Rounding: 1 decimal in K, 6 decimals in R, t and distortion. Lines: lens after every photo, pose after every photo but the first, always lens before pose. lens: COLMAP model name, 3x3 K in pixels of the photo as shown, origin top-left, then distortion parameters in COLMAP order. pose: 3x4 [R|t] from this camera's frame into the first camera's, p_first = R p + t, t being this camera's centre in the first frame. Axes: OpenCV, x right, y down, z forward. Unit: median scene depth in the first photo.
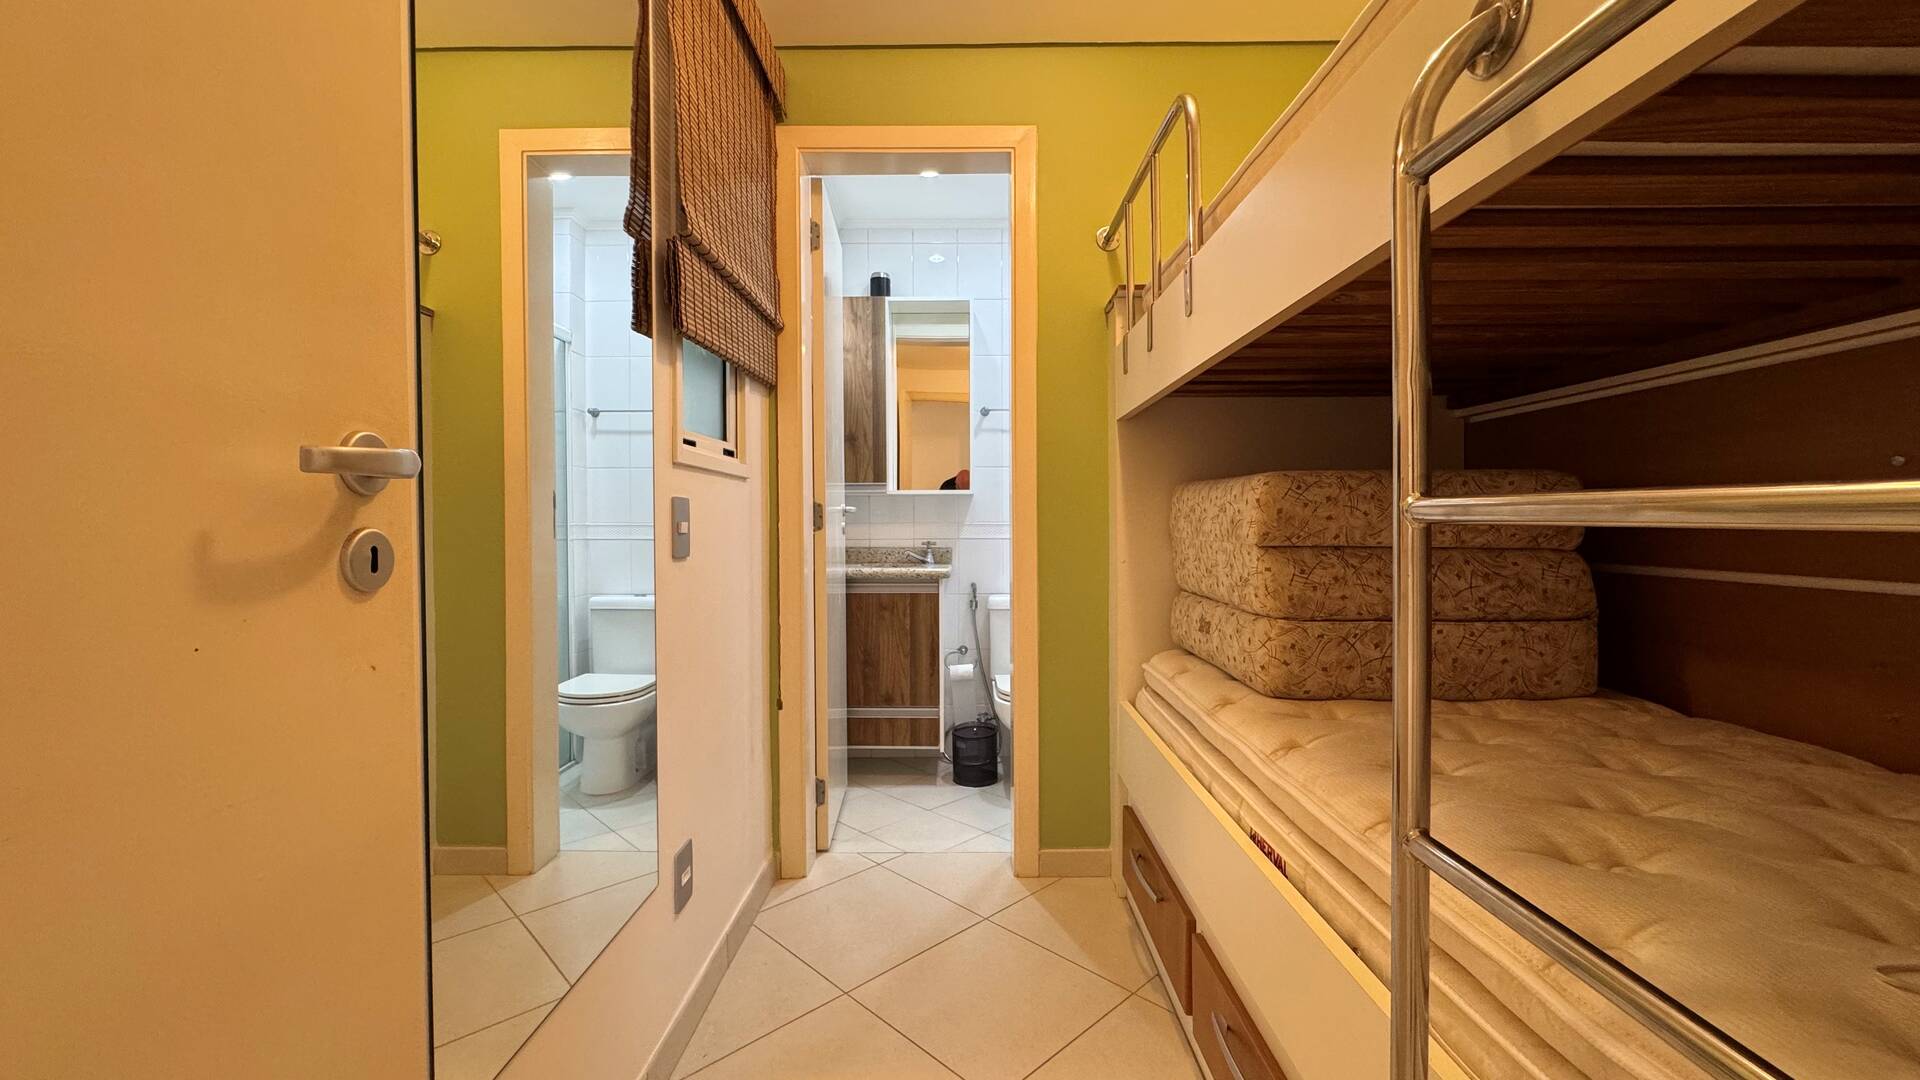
lens RADIAL K [[764.1, 0, 958.9], [0, 764.1, 540.9], [0, 0, 1]] dist [-0.003003, 0.000105]
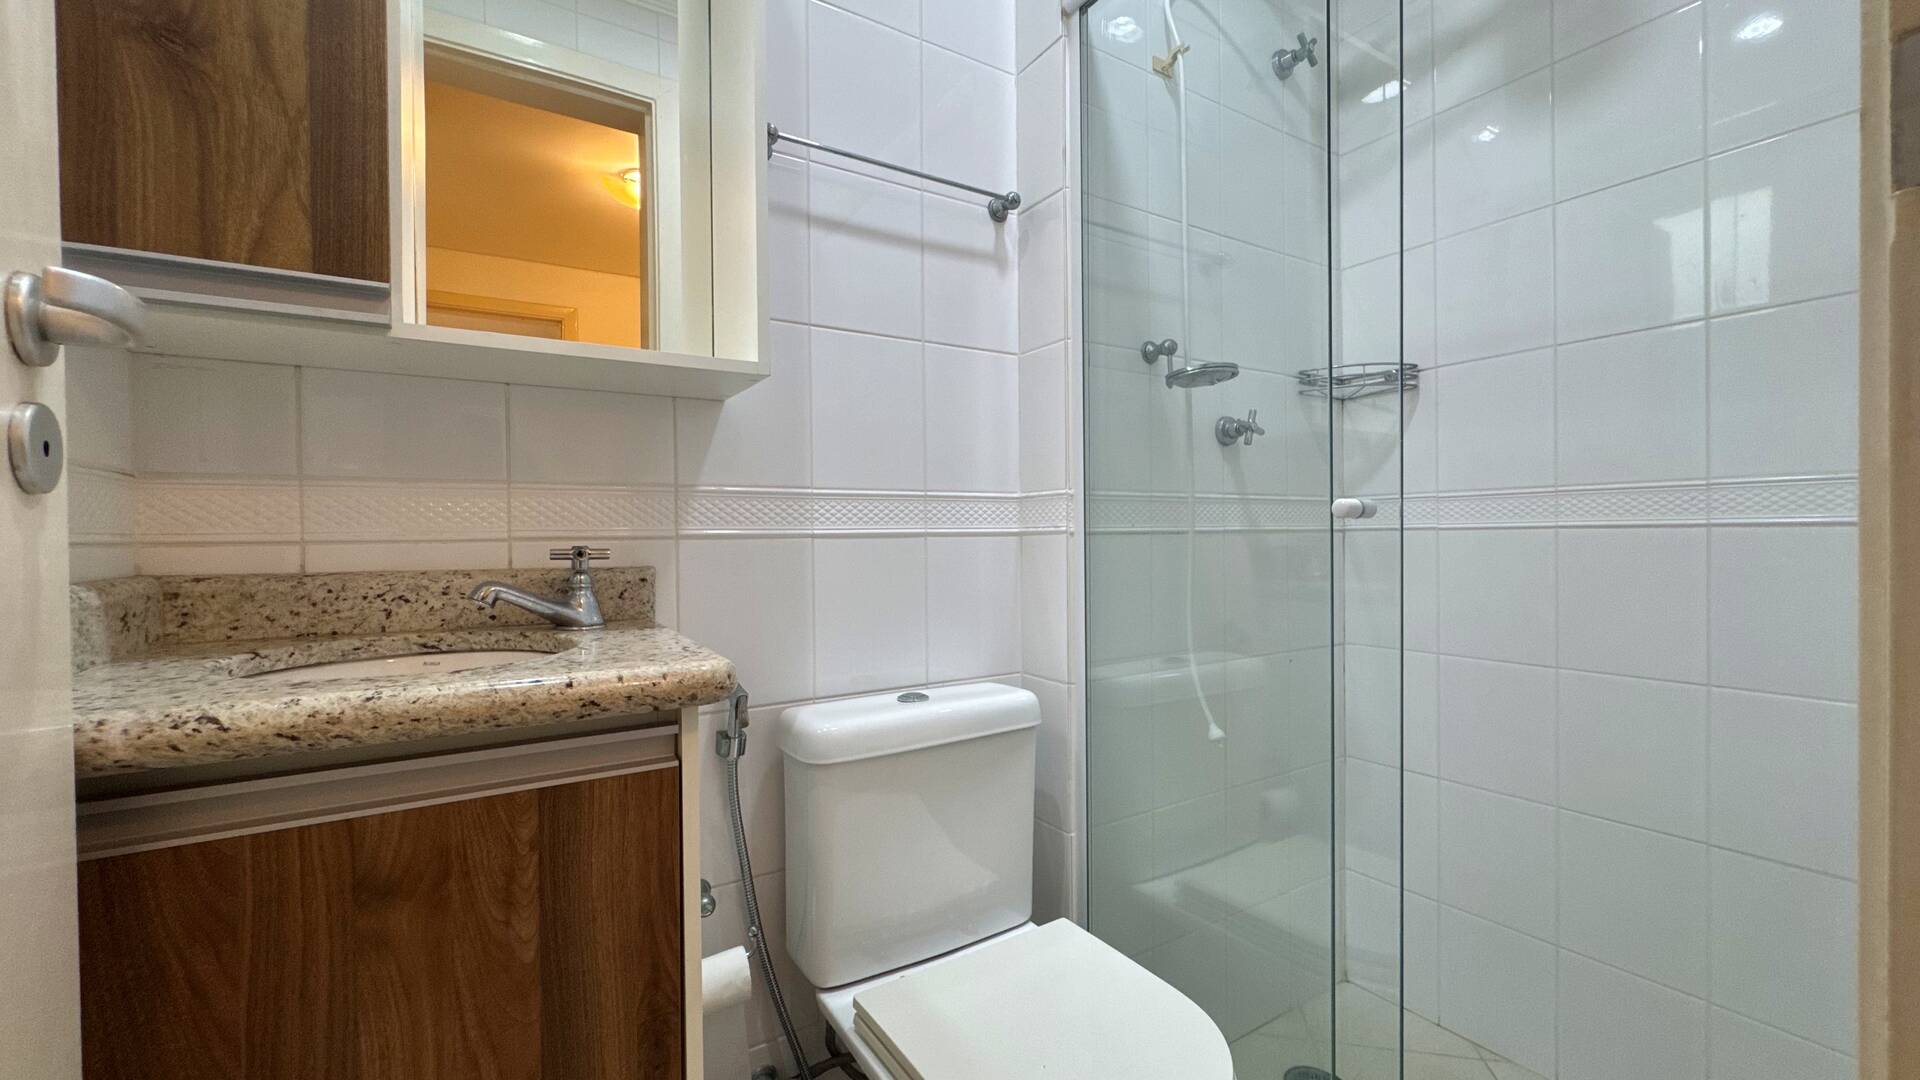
lens RADIAL K [[764.1, 0, 958.9], [0, 764.1, 540.9], [0, 0, 1]] dist [-0.003003, 0.000105]
pose [[0.845266, -0.008820, 0.534273, -0.074395], [0.020375, 0.999669, -0.015732, 0.006120], [-0.533957, 0.024184, 0.845166, 0.729563]]
